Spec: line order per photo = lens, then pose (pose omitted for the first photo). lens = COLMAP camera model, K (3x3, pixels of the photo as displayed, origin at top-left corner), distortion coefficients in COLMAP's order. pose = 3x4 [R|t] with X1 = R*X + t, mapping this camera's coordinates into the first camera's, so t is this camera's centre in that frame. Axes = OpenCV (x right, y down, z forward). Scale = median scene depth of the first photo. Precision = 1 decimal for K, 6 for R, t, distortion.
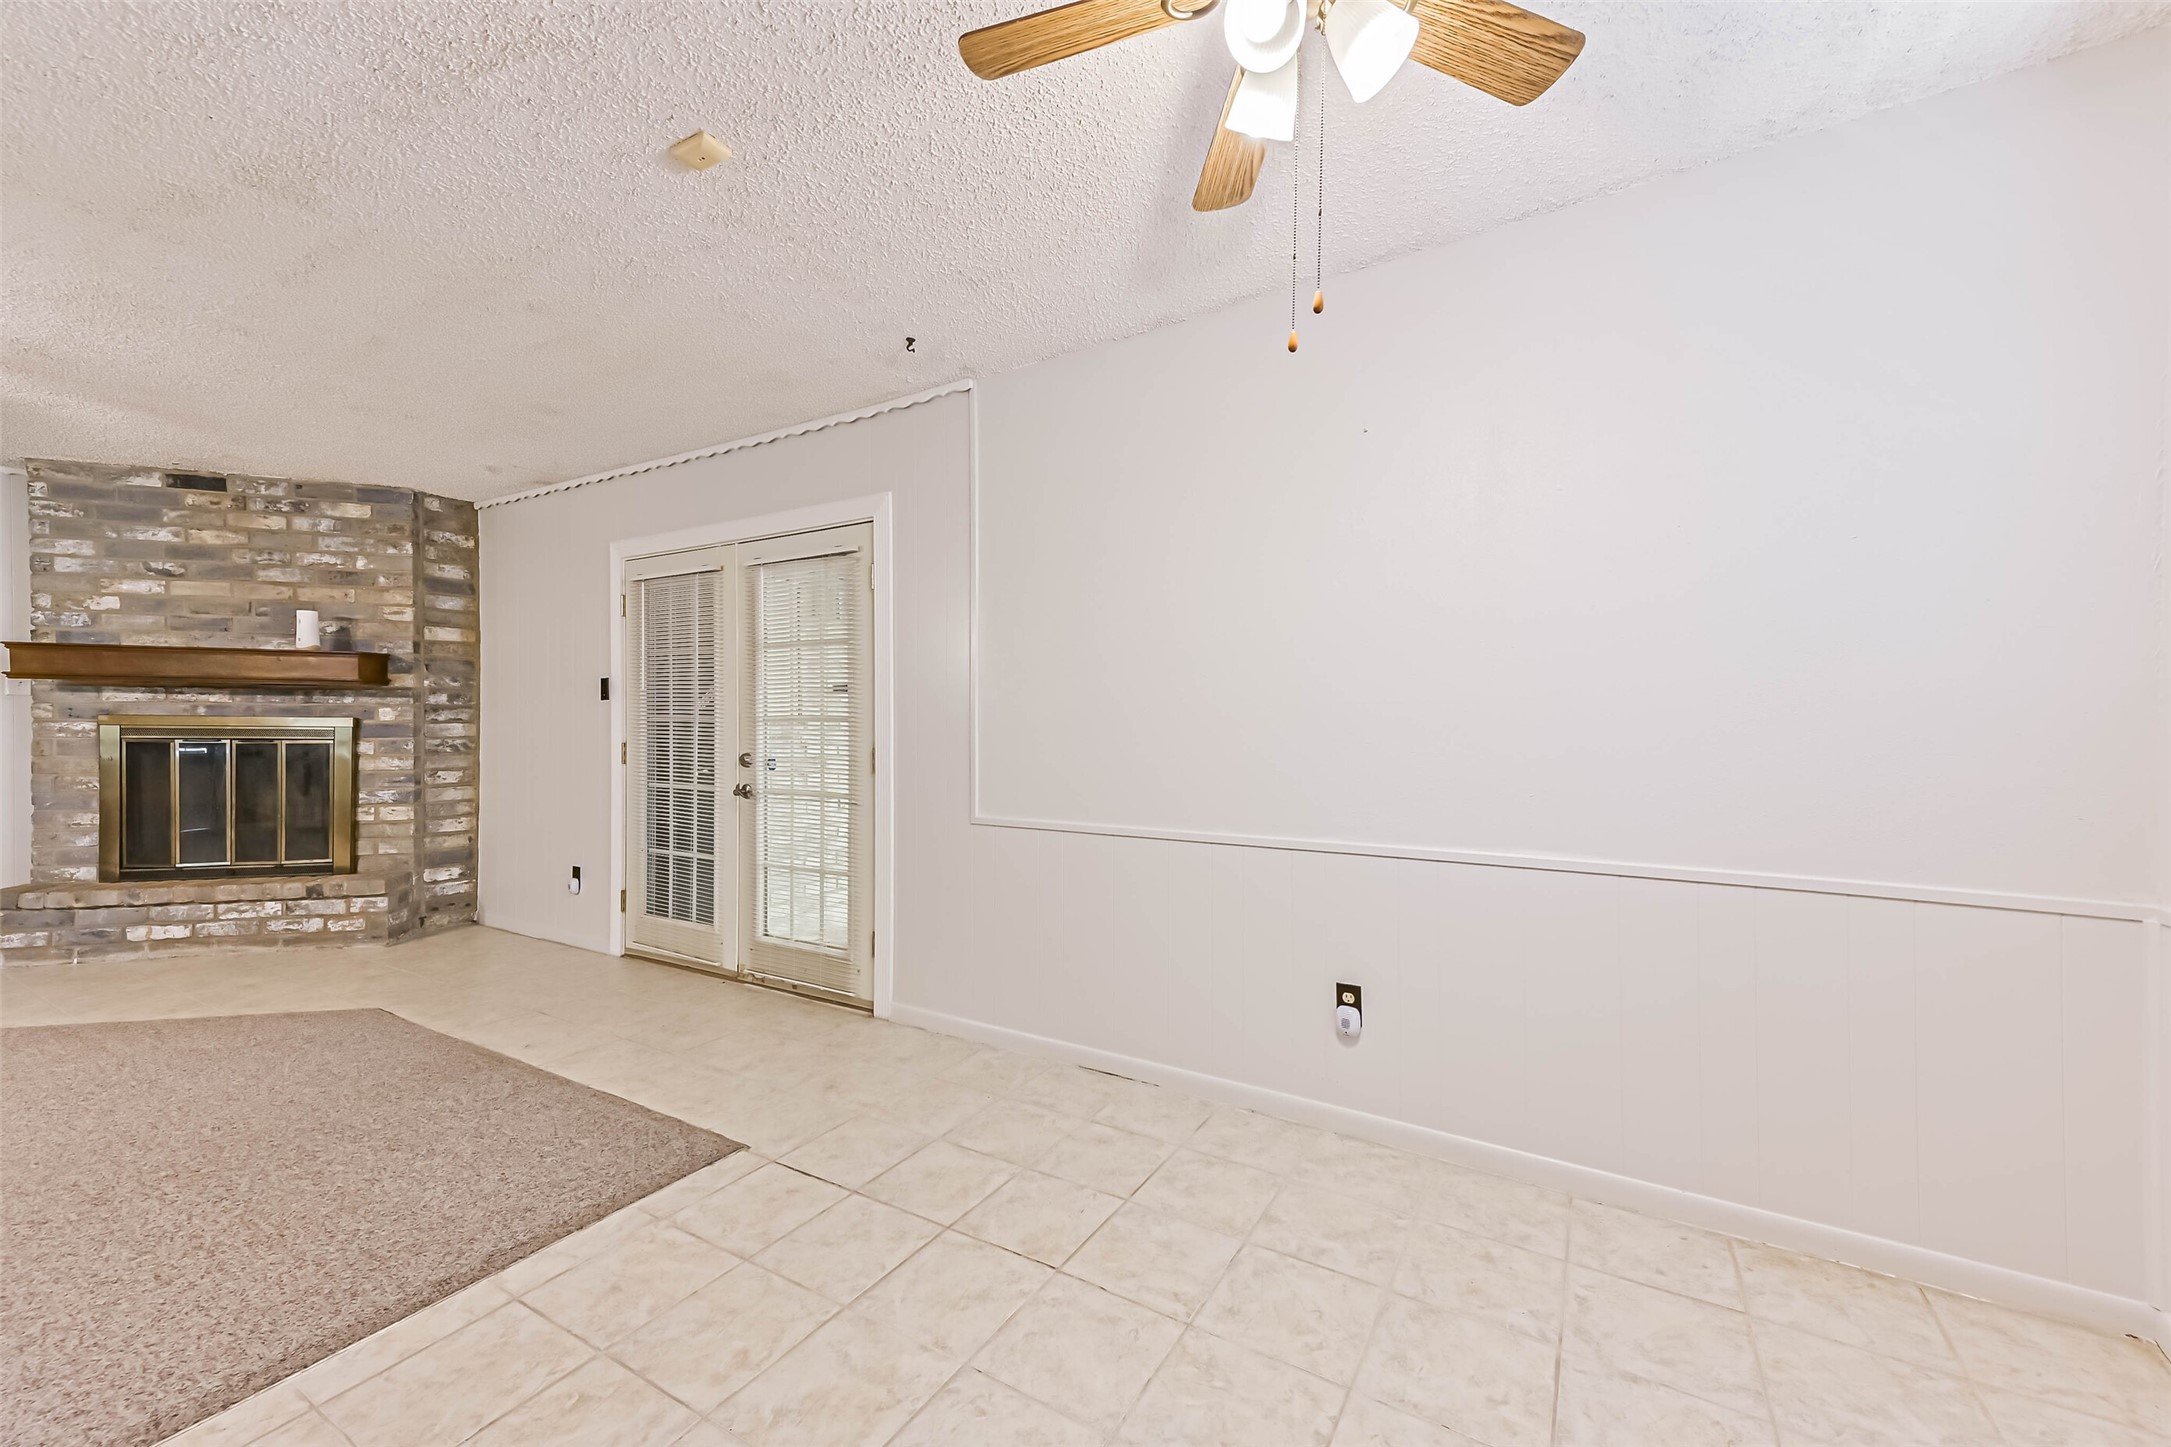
lens RADIAL K [[848.6, 0, 1113.9], [0, 848.6, 728.2], [0, 0, 1]] dist [0.032860, -0.004040]
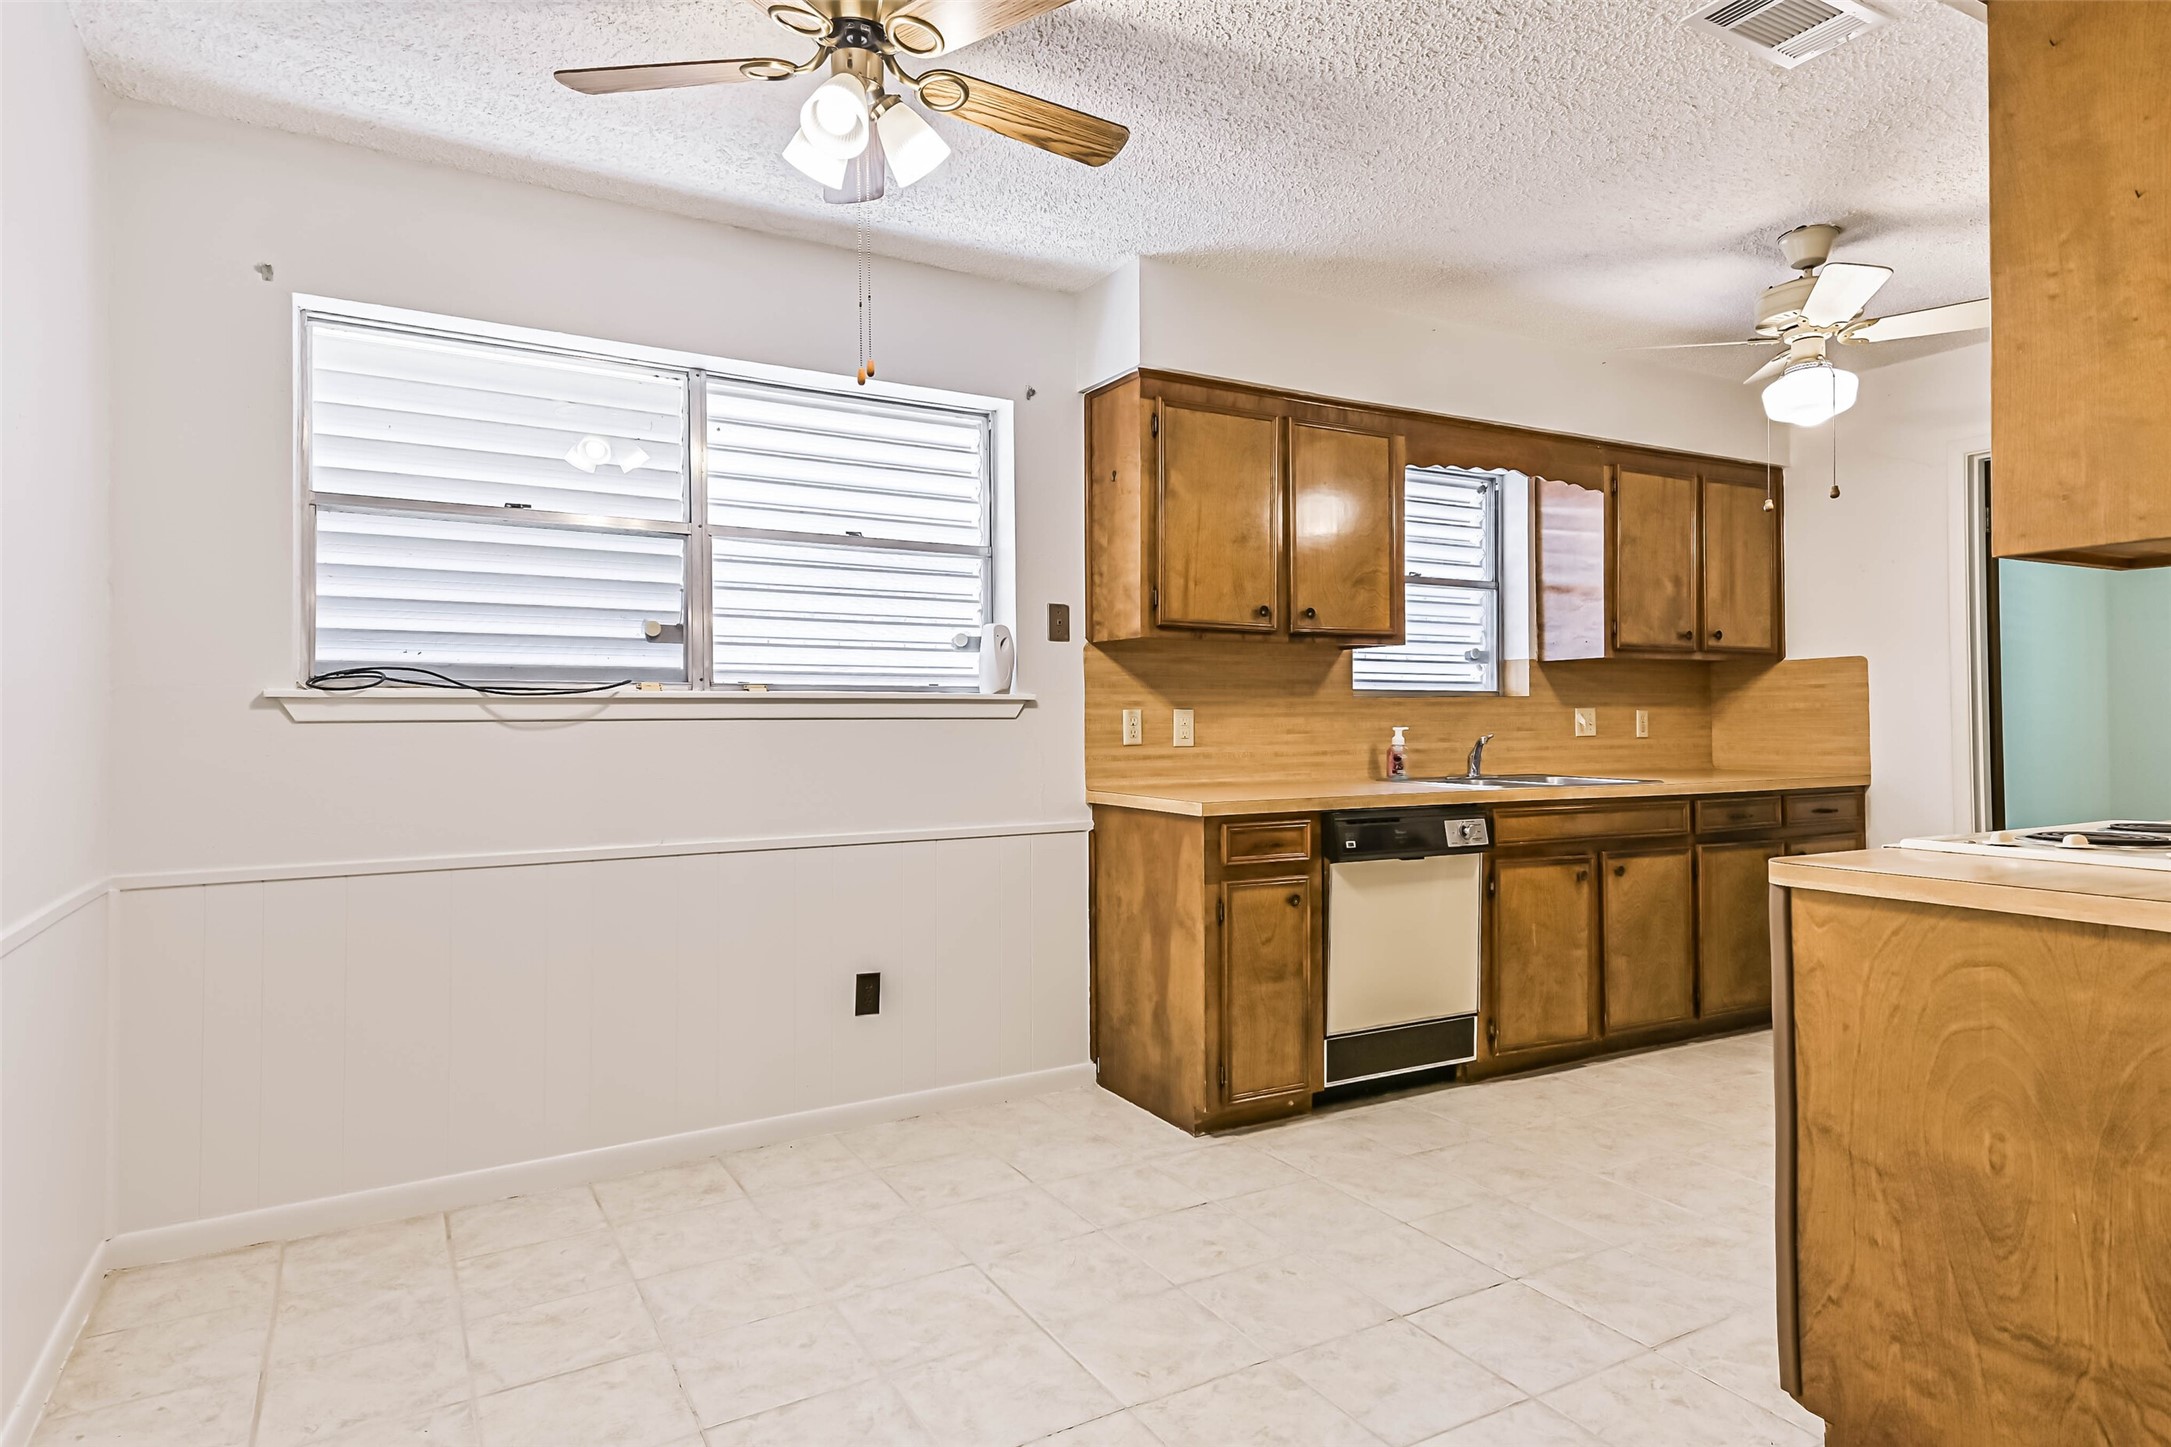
lens RADIAL K [[1230.4, 0, 1087.1], [0, 1230.4, 703.7], [0, 0, 1]] dist [0.058911, -0.013048]
pose [[-0.864826, 0.010981, 0.501952, -0.264518], [0.008752, 0.999939, -0.006797, 0.003157], [-0.501996, -0.001485, -0.864869, 0.683869]]
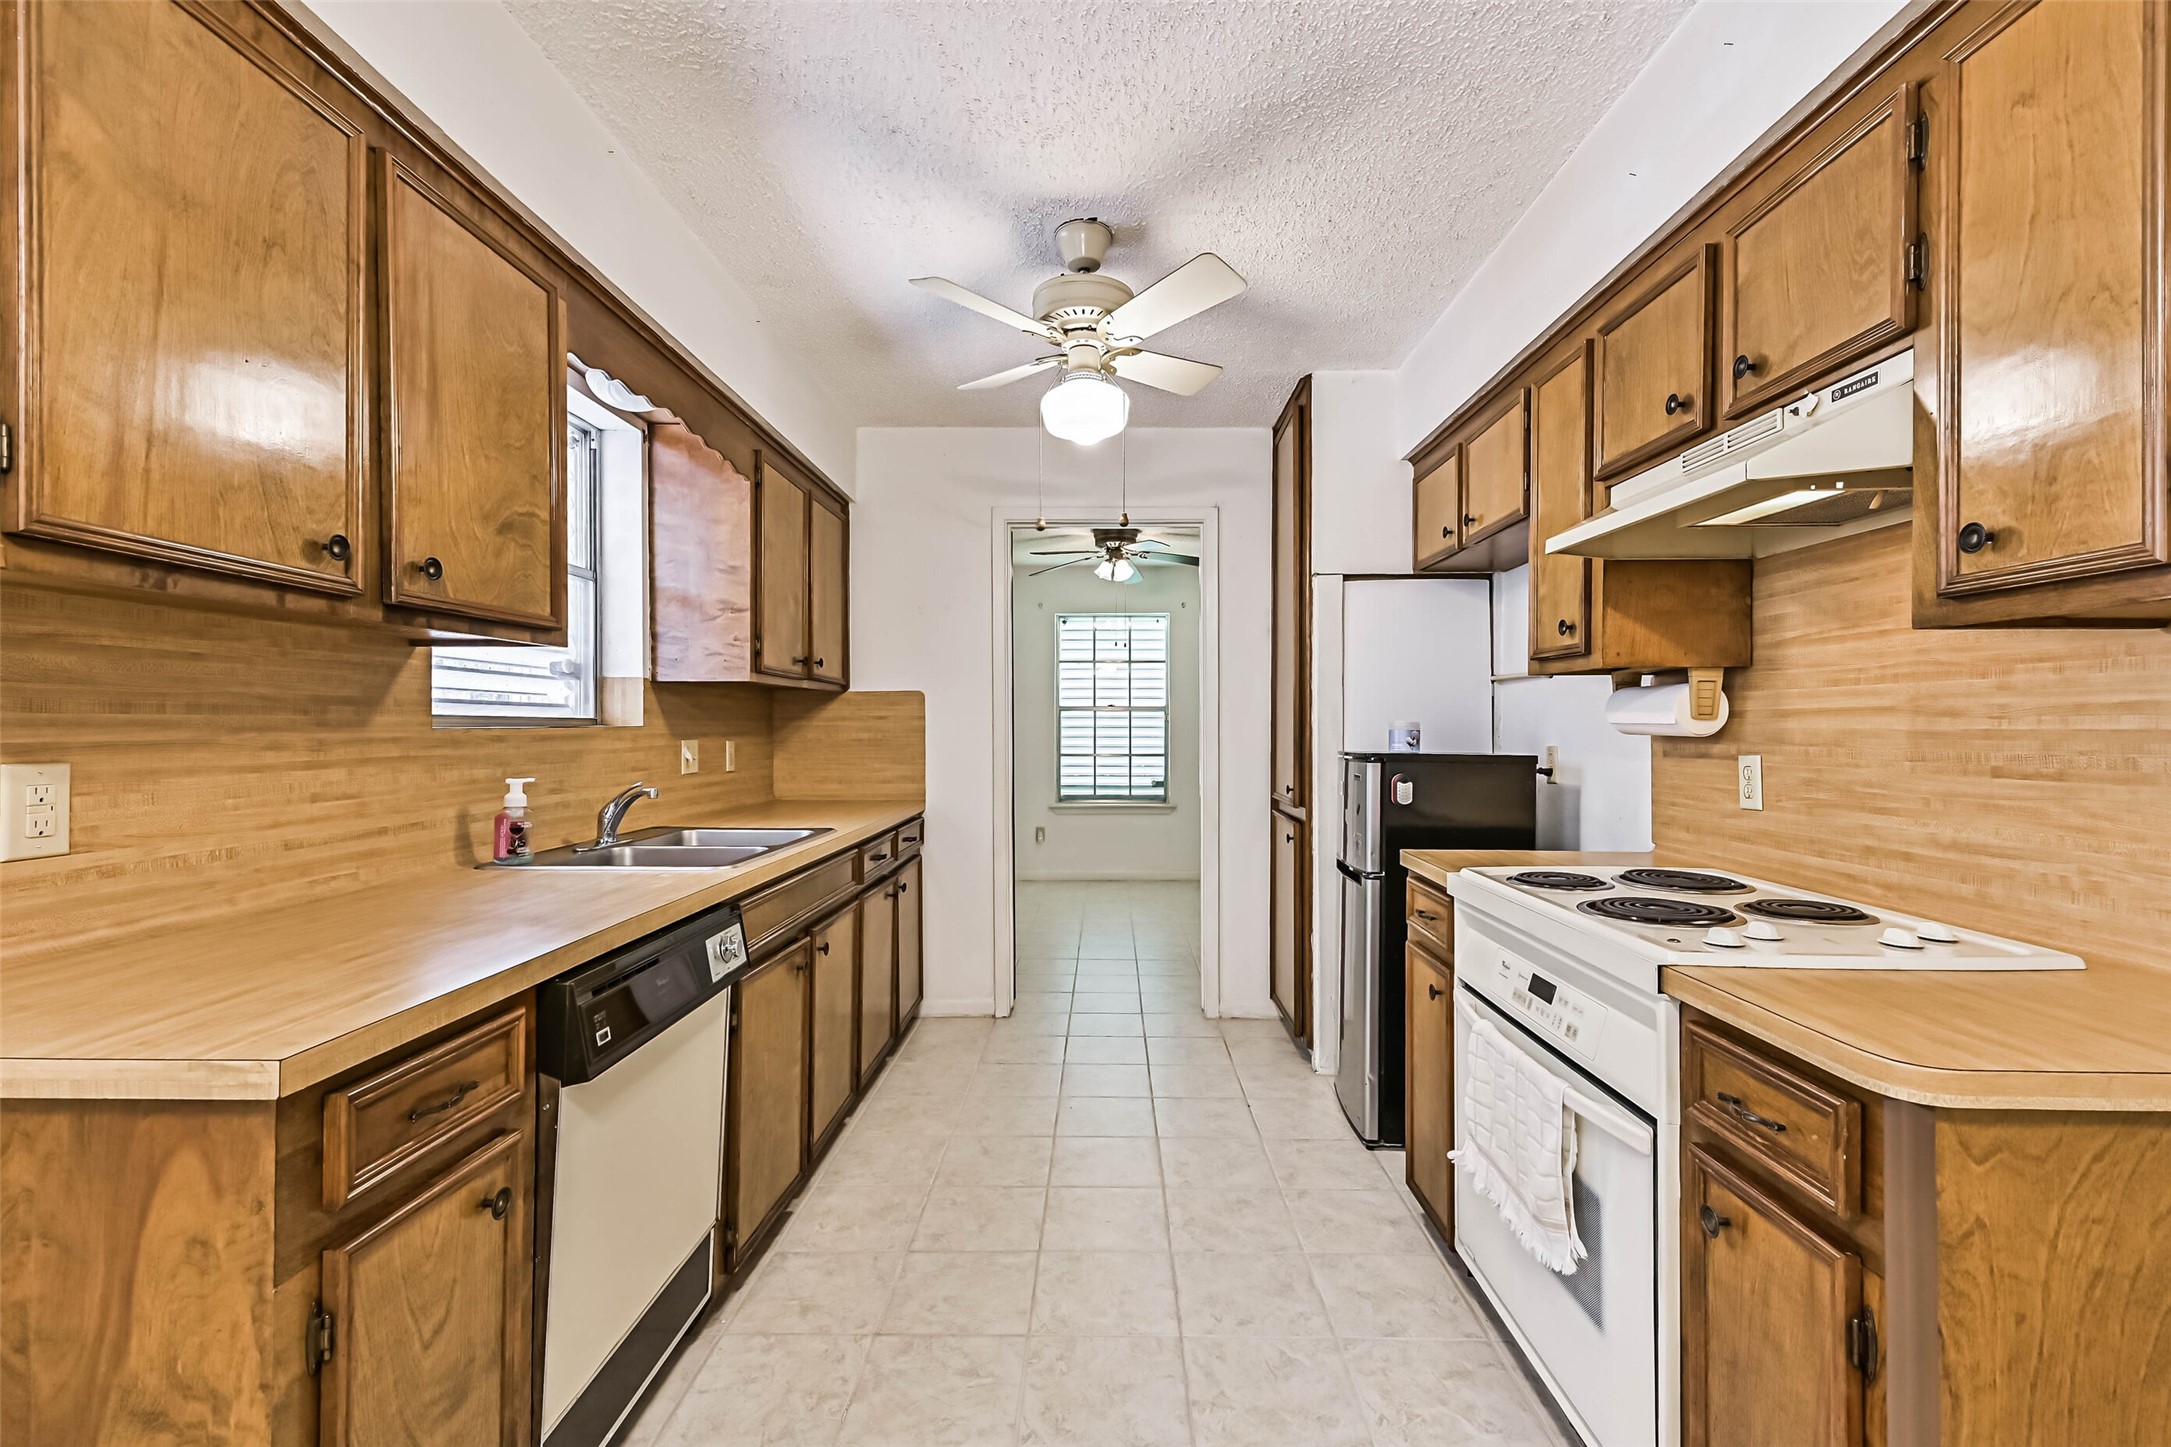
lens RADIAL K [[957.1, 0, 1097.4], [0, 957.1, 728.7], [0, 0, 1]] dist [0.019807, -0.003228]
pose [[-0.868276, -0.001515, -0.496079, 0.002138], [-0.006957, 0.999934, 0.009123, -0.013541], [0.496033, 0.011372, -0.868229, 0.265062]]
